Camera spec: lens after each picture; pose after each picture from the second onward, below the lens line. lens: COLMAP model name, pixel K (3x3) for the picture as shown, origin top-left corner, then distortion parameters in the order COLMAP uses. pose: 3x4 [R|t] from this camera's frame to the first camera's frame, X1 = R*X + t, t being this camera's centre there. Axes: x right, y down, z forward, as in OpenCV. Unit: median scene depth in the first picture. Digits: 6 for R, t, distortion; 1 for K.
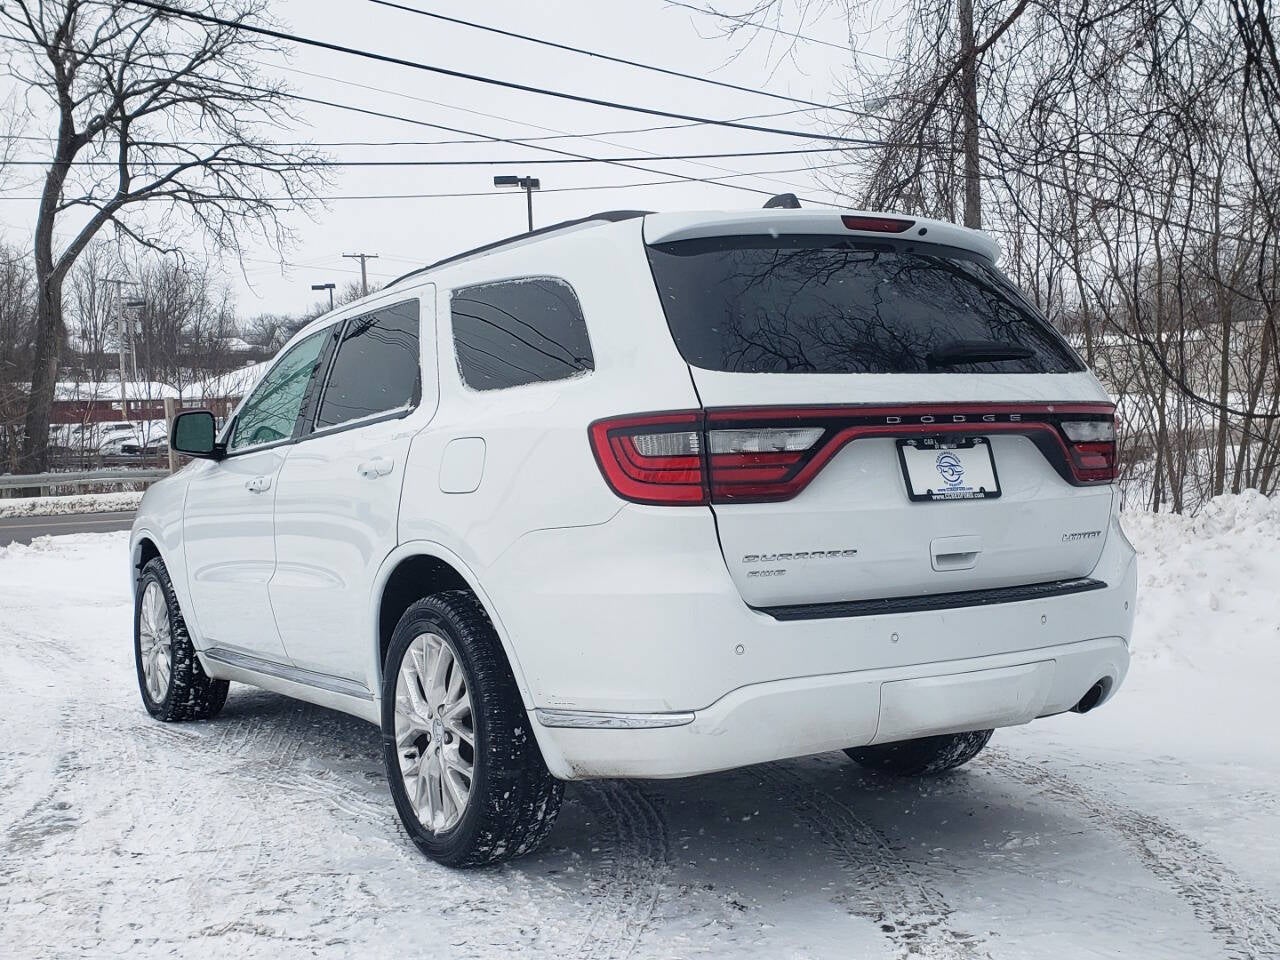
lens RADIAL K [[1418.1, 0, 640.0], [0, 1418.1, 480.0], [0, 0, 1]] dist [0.125655, -0.344811]
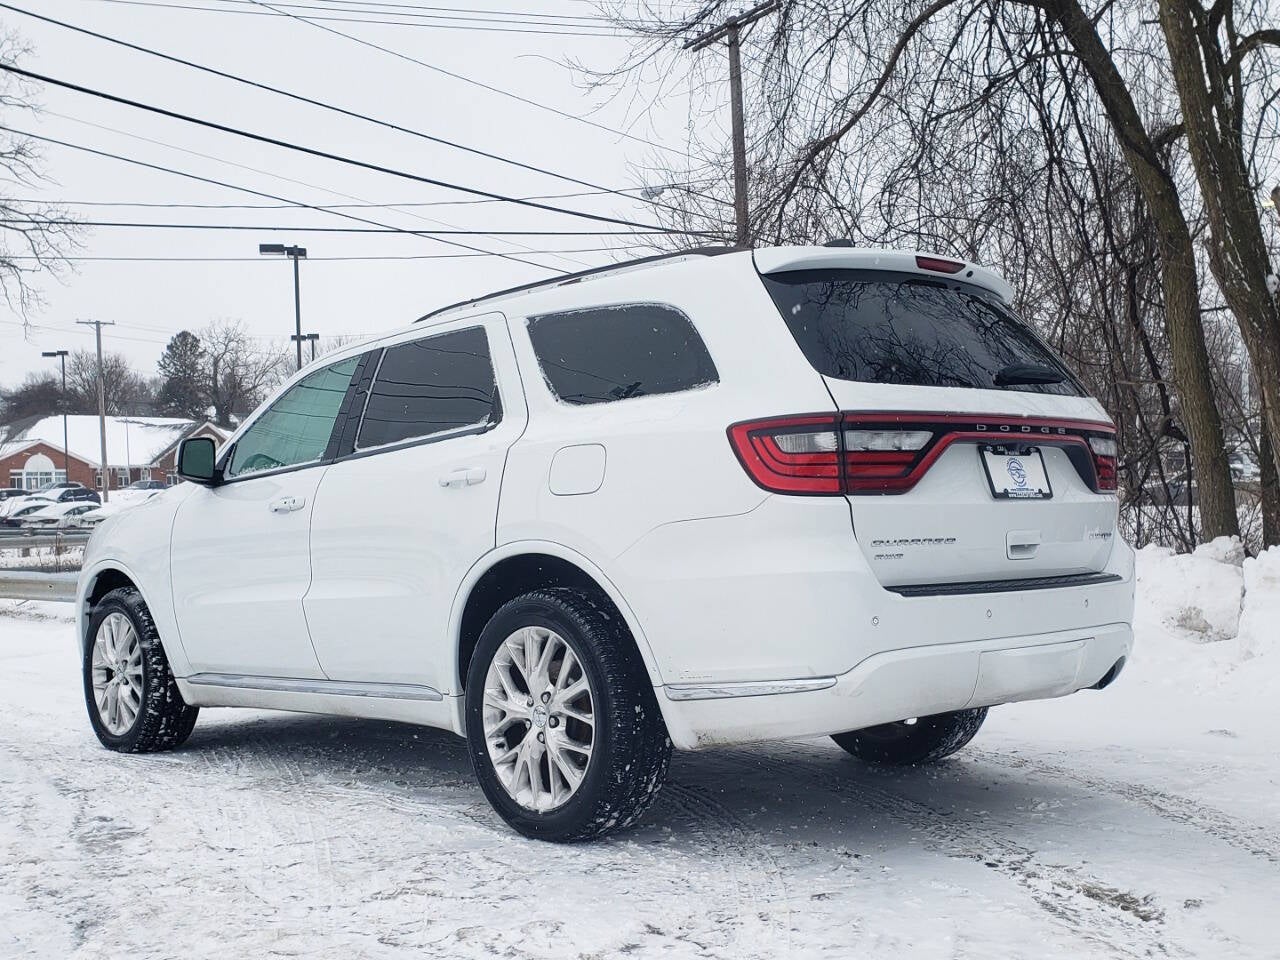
lens RADIAL K [[1418.1, 0, 640.0], [0, 1418.1, 480.0], [0, 0, 1]] dist [0.125655, -0.344811]
pose [[0.984507, 0.009238, 0.175103, -0.213383], [0.000367, 0.998501, -0.054741, 0.045768], [-0.175346, 0.053957, 0.983027, -0.069898]]
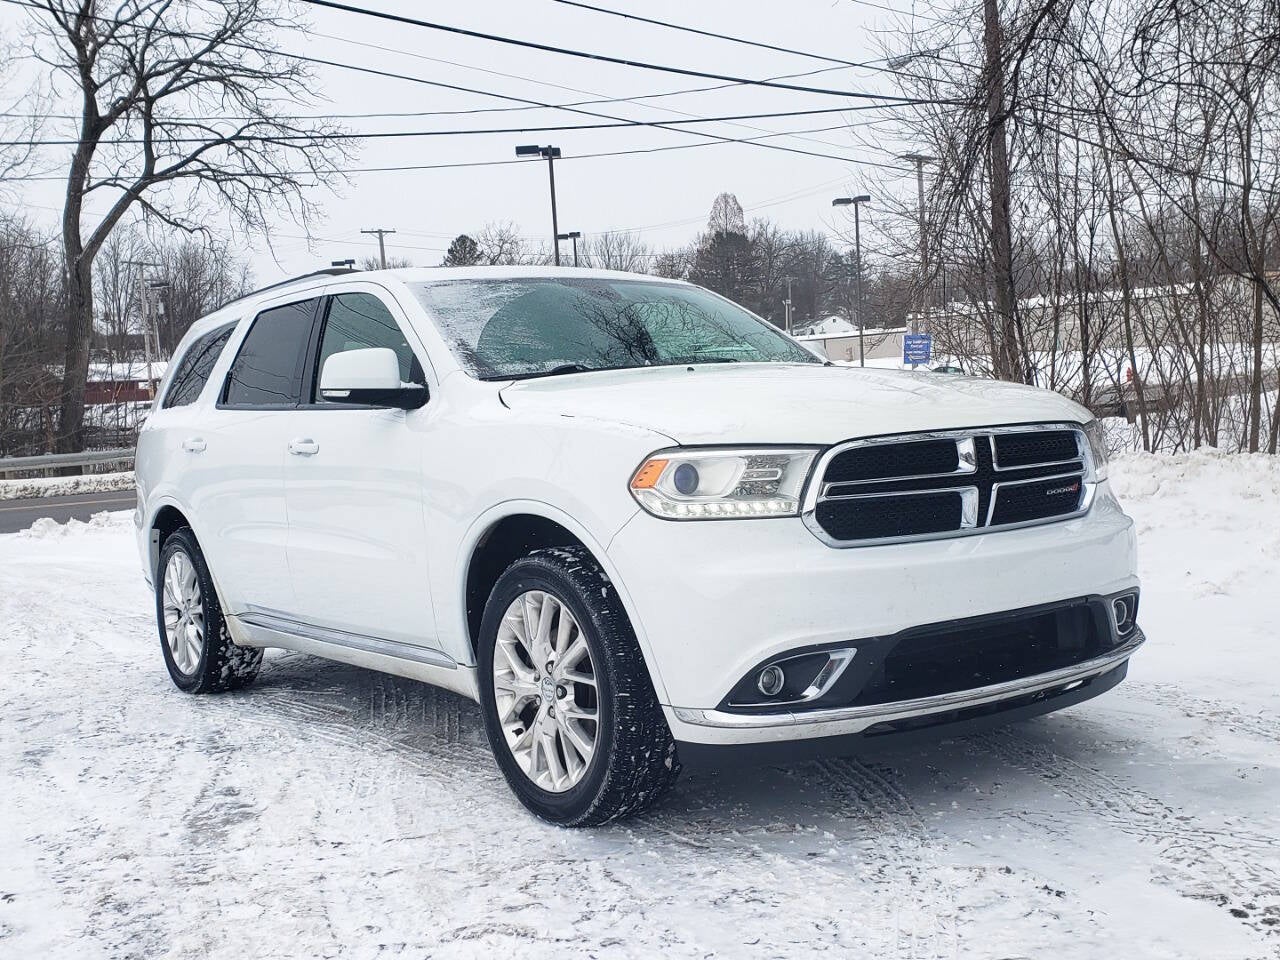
lens RADIAL K [[1387.7, 0, 645.5], [0, 1387.7, 473.4], [0, 0, 1]] dist [0.133771, -0.326814]
pose [[0.999584, -0.027659, -0.008146, -0.122219], [0.027823, 0.999398, 0.020709, 0.009756], [0.007568, -0.020927, 0.999752, 0.094928]]
